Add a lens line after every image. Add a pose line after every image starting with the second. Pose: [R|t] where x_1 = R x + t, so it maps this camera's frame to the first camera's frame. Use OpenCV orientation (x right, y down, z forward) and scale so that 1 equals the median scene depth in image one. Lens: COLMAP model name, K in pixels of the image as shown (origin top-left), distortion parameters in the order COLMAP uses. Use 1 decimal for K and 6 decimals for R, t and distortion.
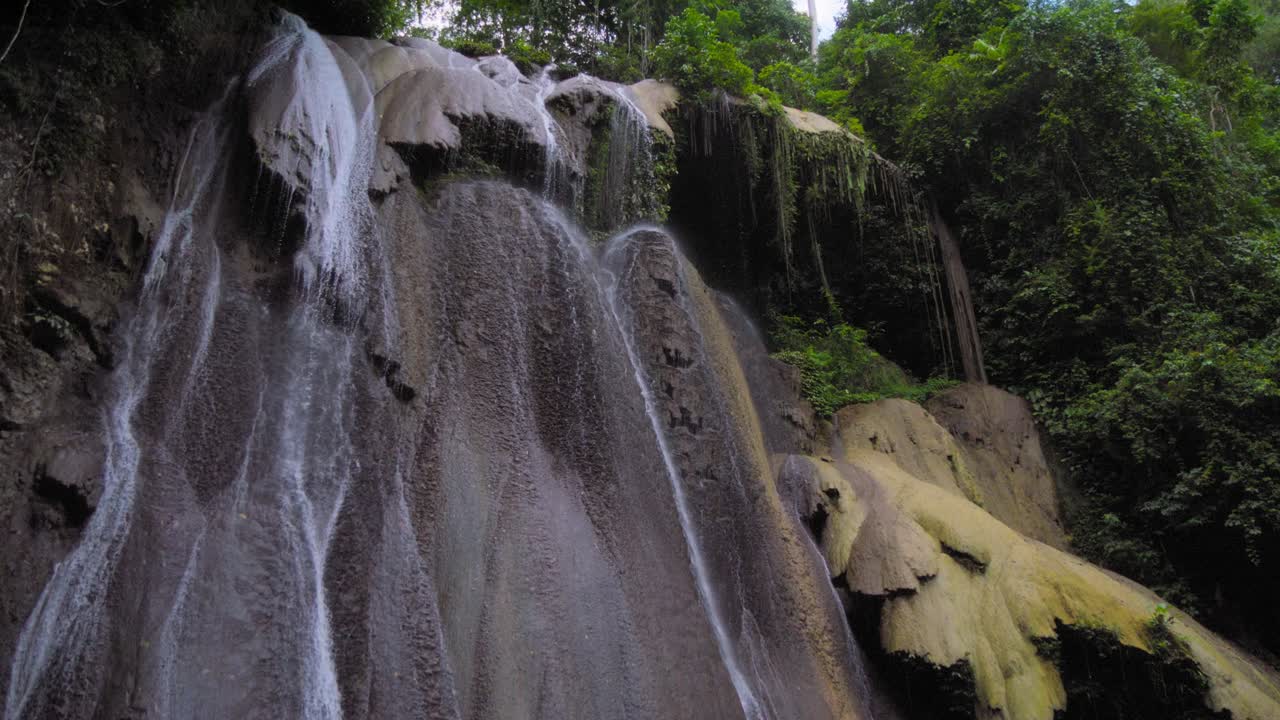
lens RADIAL K [[1028.4, 0, 640.0], [0, 1028.4, 360.0], [0, 0, 1]] dist [-0.069823, 0.031839]
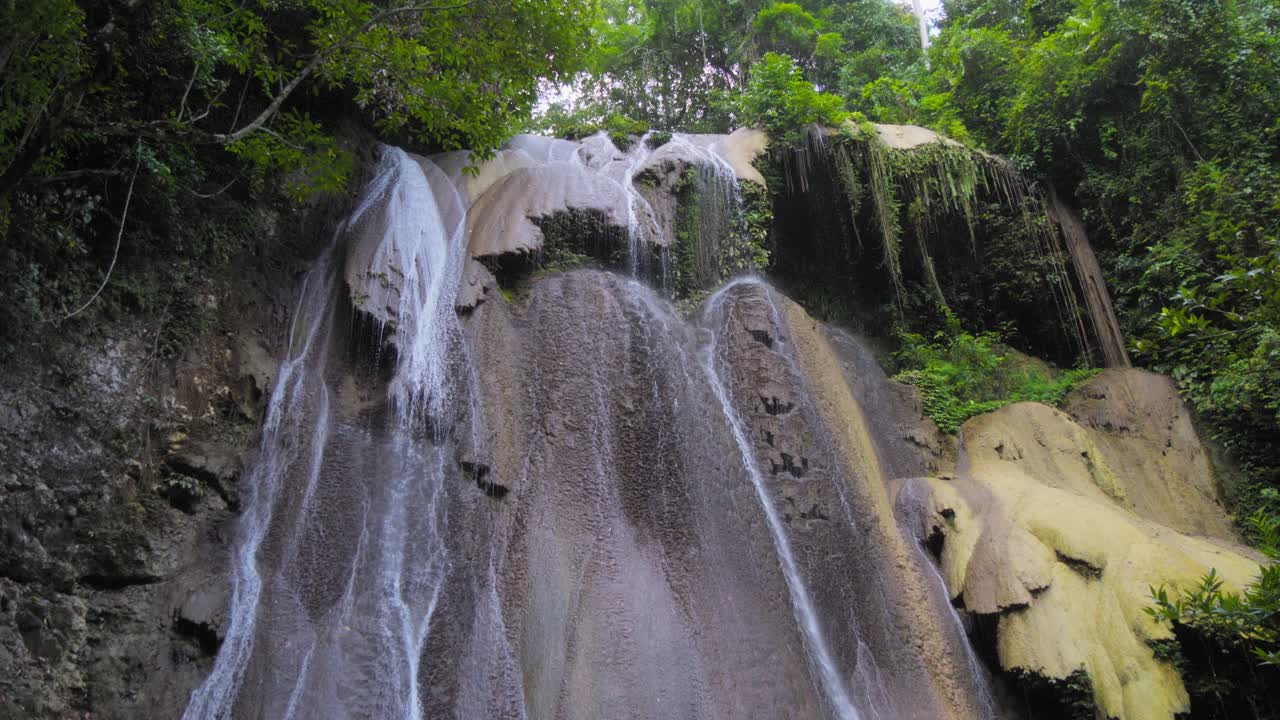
lens RADIAL K [[1016.5, 0, 640.0], [0, 1016.5, 360.0], [0, 0, 1]] dist [-0.067182, 0.037478]
pose [[0.968541, -0.164255, -0.186943, 0.120698], [0.158848, 0.986338, -0.043648, -0.028108], [0.191559, 0.012580, 0.981401, -0.044593]]
